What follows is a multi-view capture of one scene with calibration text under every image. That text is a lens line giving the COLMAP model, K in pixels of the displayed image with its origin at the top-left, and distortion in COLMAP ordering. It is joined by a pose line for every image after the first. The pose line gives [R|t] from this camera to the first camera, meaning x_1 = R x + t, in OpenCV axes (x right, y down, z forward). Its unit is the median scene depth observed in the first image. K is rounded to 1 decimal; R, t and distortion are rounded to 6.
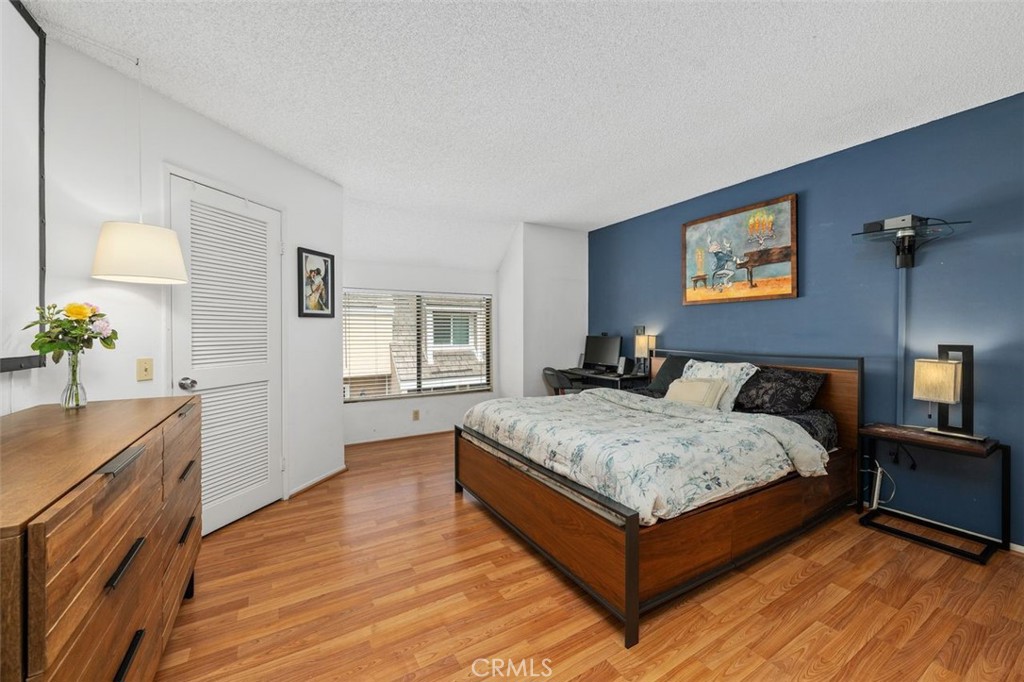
lens RADIAL K [[426.9, 0, 513.5], [0, 426.9, 337.4], [0, 0, 1]] dist [-0.001025, -0.000371]
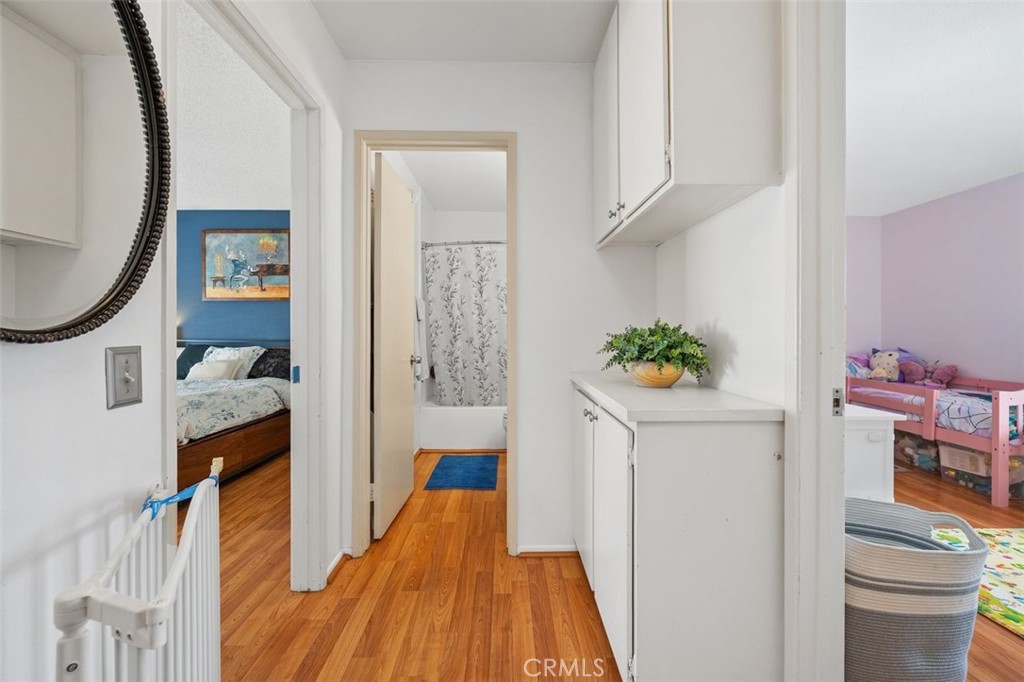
lens RADIAL K [[426.9, 0, 513.5], [0, 426.9, 337.4], [0, 0, 1]] dist [-0.001025, -0.000371]
pose [[0.527042, -0.003112, 0.849833, -0.168943], [0.002893, 0.999994, 0.001868, 0.029356], [-0.849834, 0.001474, 0.527048, -0.387072]]
